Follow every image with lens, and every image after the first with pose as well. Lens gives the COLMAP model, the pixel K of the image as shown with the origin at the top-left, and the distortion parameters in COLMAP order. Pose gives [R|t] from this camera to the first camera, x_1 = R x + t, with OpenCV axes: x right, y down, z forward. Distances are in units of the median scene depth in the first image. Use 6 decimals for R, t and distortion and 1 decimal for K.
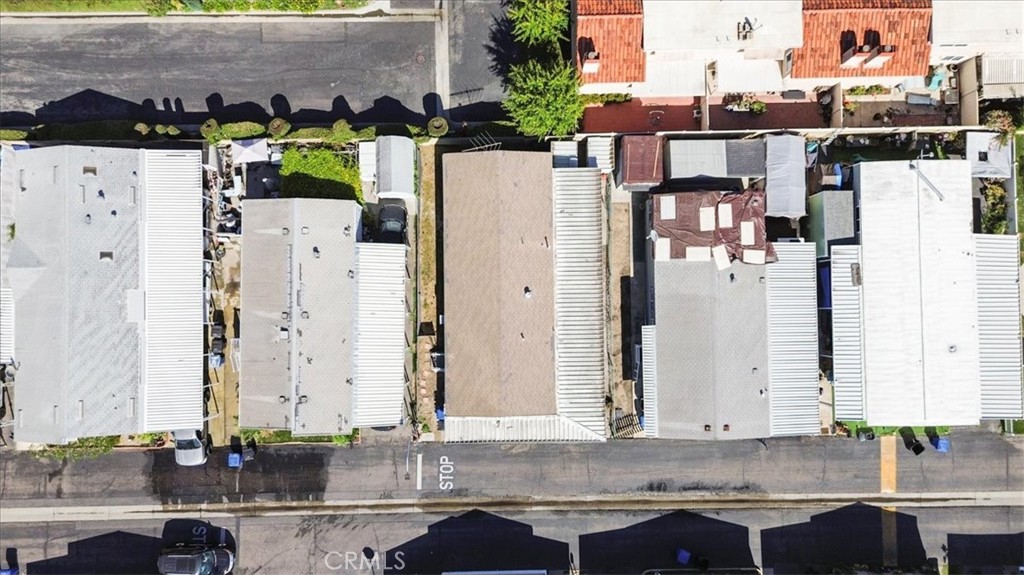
lens RADIAL K [[757.6, 0, 512.0], [0, 757.6, 287.5], [0, 0, 1]] dist [0.066556, -0.001940]
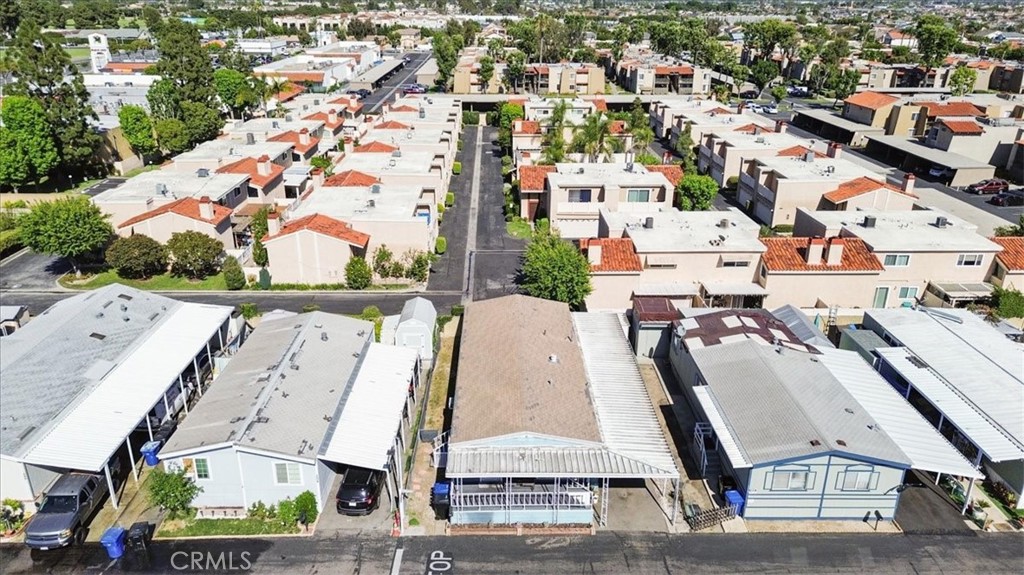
lens RADIAL K [[757.6, 0, 512.0], [0, 757.6, 287.5], [0, 0, 1]] dist [0.066556, -0.001940]
pose [[0.999968, -0.001137, 0.007934, -0.031666], [0.007818, 0.356496, -0.934264, 0.750044], [-0.001766, 0.934296, 0.356493, 0.566303]]
